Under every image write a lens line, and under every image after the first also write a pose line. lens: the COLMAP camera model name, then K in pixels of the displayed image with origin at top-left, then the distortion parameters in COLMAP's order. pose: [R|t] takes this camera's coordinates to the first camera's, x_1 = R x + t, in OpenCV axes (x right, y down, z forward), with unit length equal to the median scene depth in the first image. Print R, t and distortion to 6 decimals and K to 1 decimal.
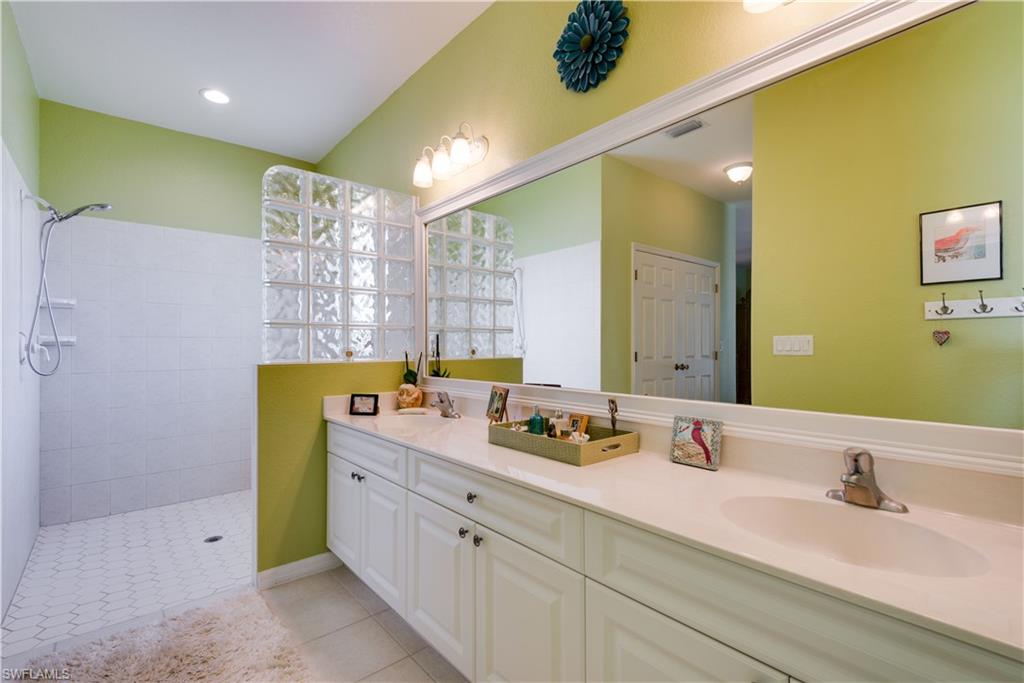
lens RADIAL K [[461.4, 0, 511.1], [0, 461.4, 339.8], [0, 0, 1]] dist [0.018036, -0.007075]
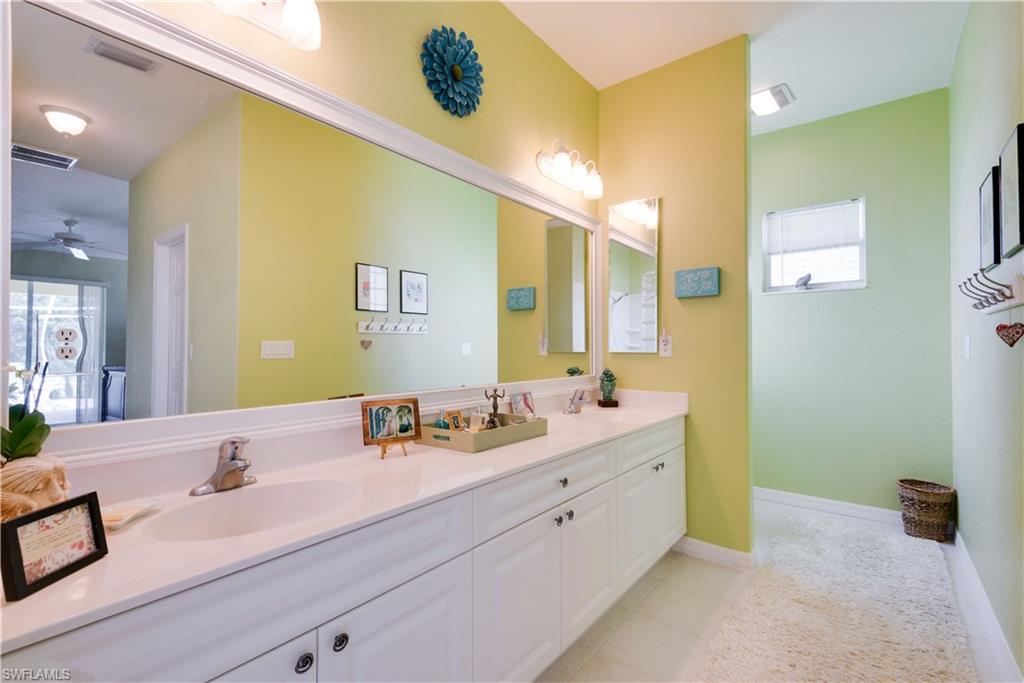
lens RADIAL K [[436.1, 0, 511.1], [0, 436.1, 346.0], [0, 0, 1]] dist [0.014138, -0.000378]
pose [[-0.173414, 0.012097, 0.984775, -0.688654], [-0.010641, 0.999843, -0.014156, 0.018452], [-0.984792, -0.012934, -0.173258, 0.820398]]
